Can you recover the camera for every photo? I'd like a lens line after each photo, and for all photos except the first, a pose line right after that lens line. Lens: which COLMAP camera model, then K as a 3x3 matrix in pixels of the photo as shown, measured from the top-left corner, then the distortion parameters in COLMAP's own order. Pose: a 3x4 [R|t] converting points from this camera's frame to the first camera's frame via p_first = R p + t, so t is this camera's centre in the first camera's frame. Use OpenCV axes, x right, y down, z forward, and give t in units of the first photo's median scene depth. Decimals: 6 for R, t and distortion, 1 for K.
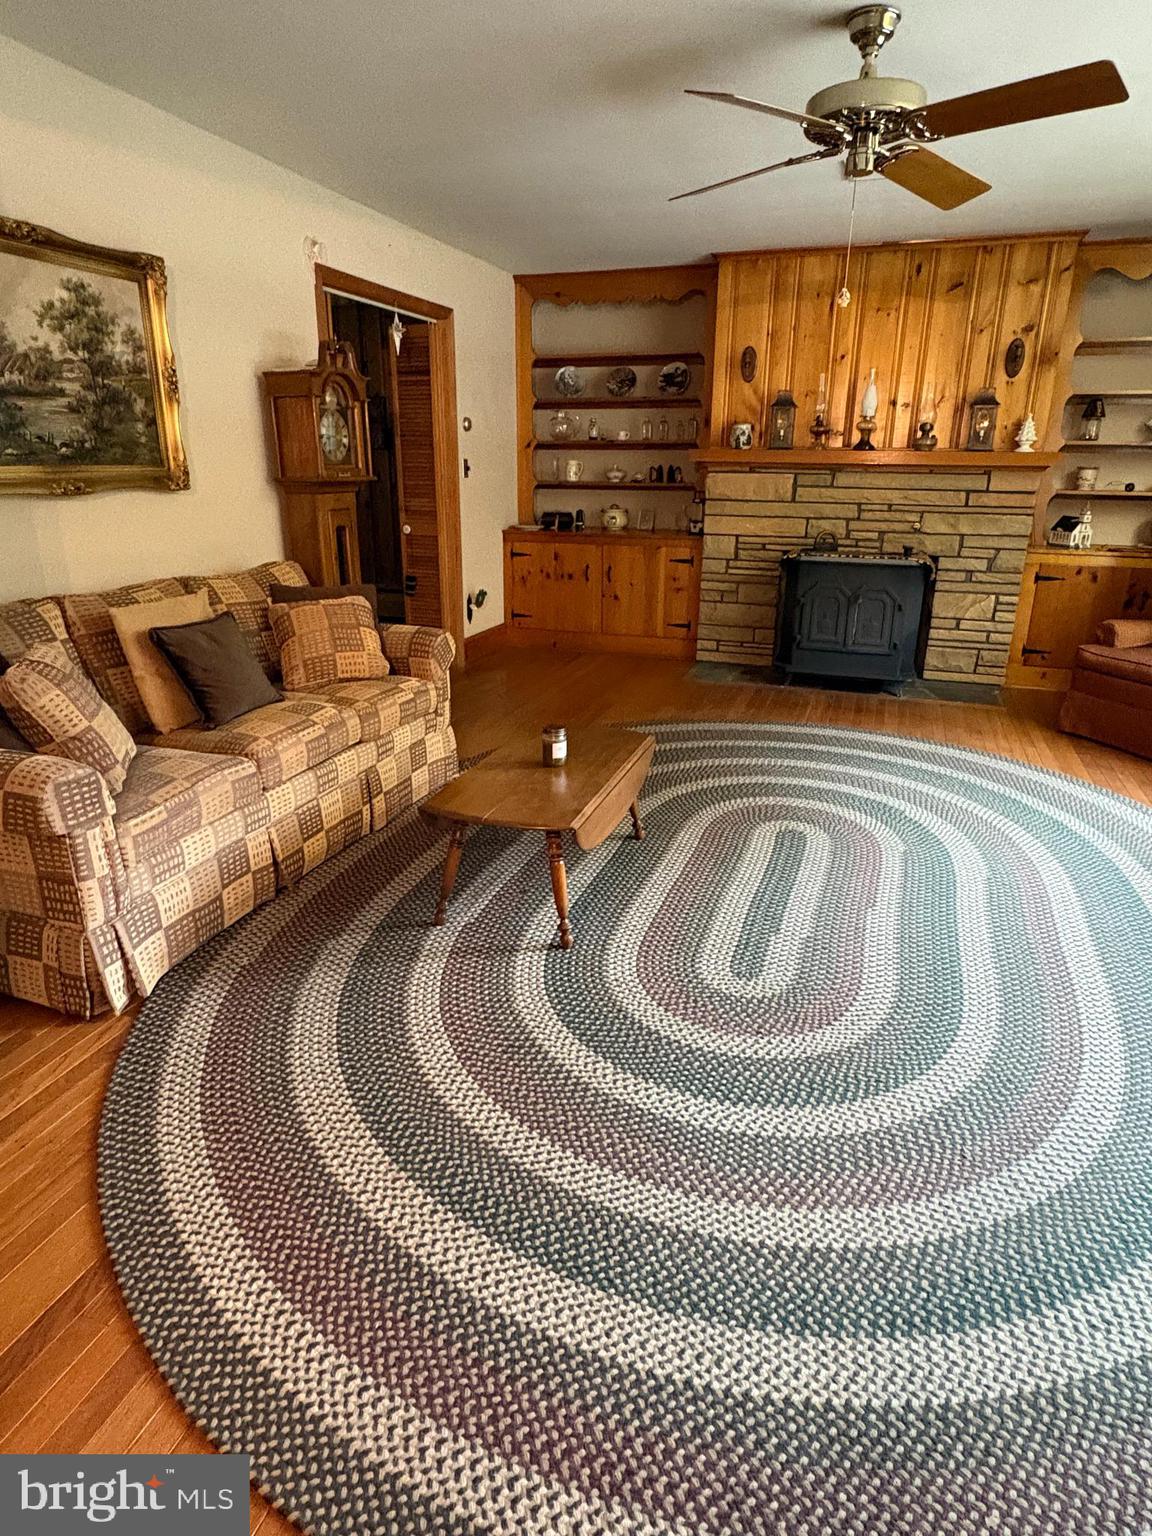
lens RADIAL K [[886.7, 0, 572.5], [0, 886.7, 767.5], [0, 0, 1]] dist [0.004896, 0.000870]
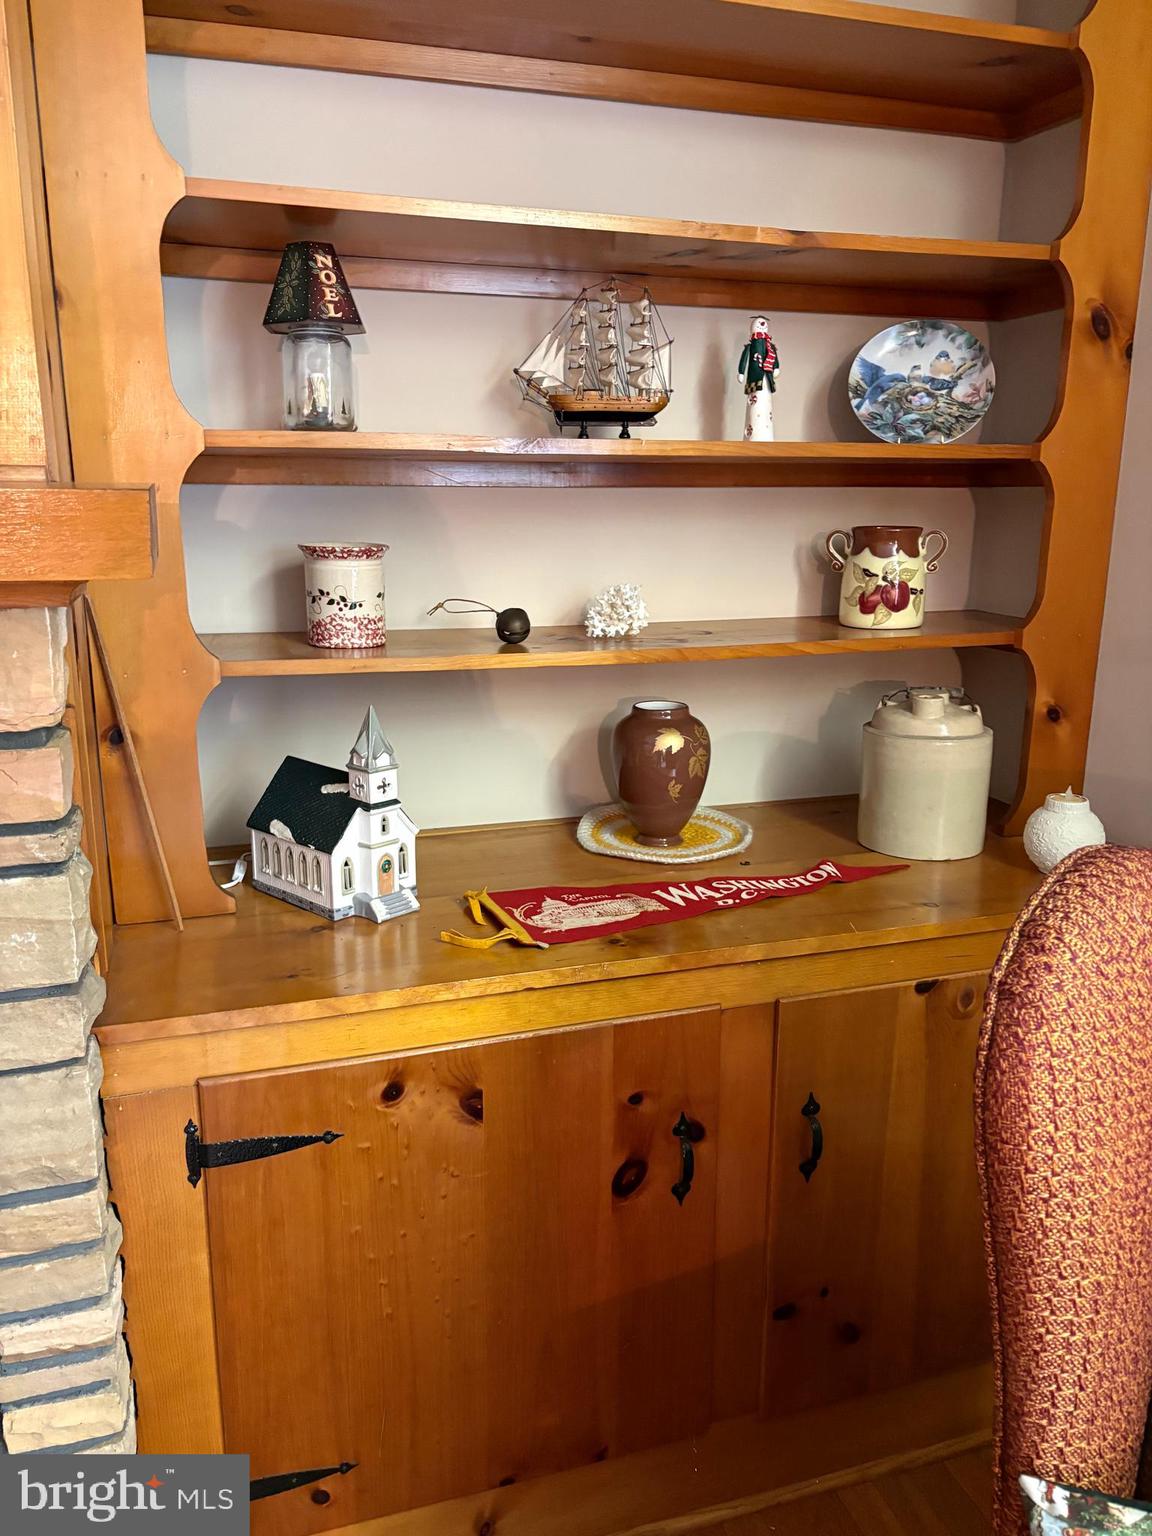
lens RADIAL K [[1163.8, 0, 575.7], [0, 1163.8, 769.5], [0, 0, 1]] dist [0.004511, 0.000380]
pose [[0.793186, -0.140452, 0.592562, 0.447197], [0.202324, 0.978546, -0.038885, -0.261347], [-0.574388, 0.150732, 0.804586, 0.741584]]
